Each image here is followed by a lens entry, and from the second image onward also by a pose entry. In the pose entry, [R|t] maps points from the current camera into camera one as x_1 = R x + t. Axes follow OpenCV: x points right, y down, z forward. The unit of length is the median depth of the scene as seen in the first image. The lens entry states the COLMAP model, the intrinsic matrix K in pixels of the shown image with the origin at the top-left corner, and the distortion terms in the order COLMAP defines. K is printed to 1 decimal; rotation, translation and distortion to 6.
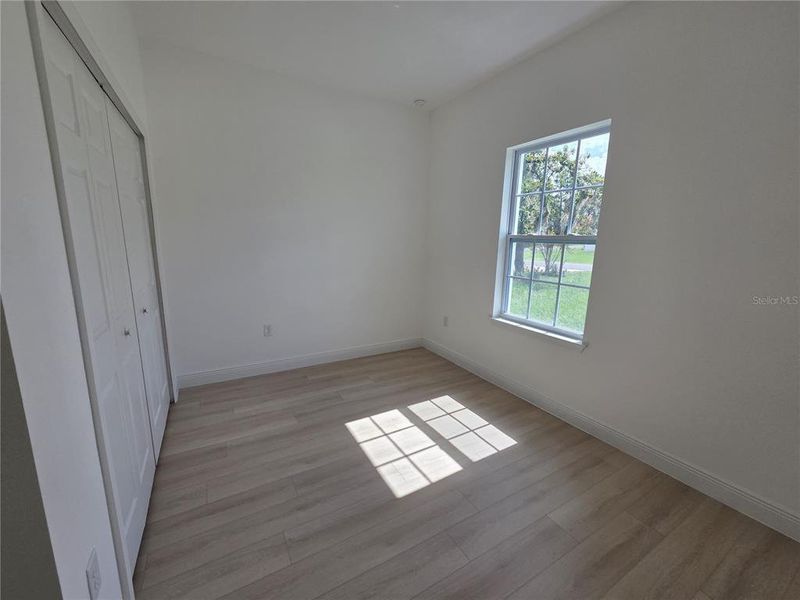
lens RADIAL K [[323.6, 0, 405.0], [0, 323.6, 296.5], [0, 0, 1]] dist [0.001686, -0.000091]
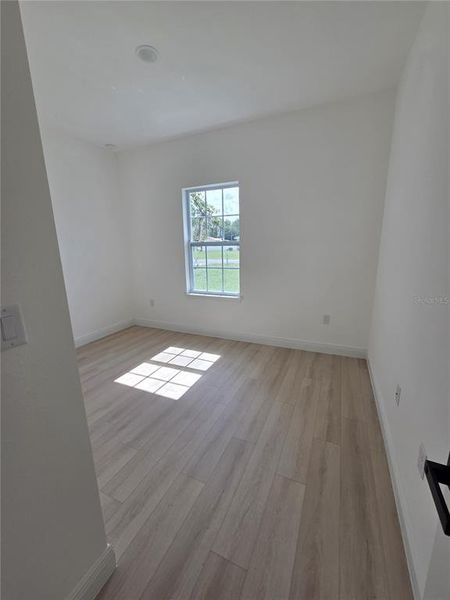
lens RADIAL K [[242.7, 0, 224.4], [0, 242.7, 299.2], [0, 0, 1]] dist [0.001686, -0.000091]
pose [[0.817978, -0.159570, 0.552675, -0.300446], [0.139641, 0.987100, 0.078325, 0.026805], [-0.558043, 0.013108, 0.829708, -0.134645]]
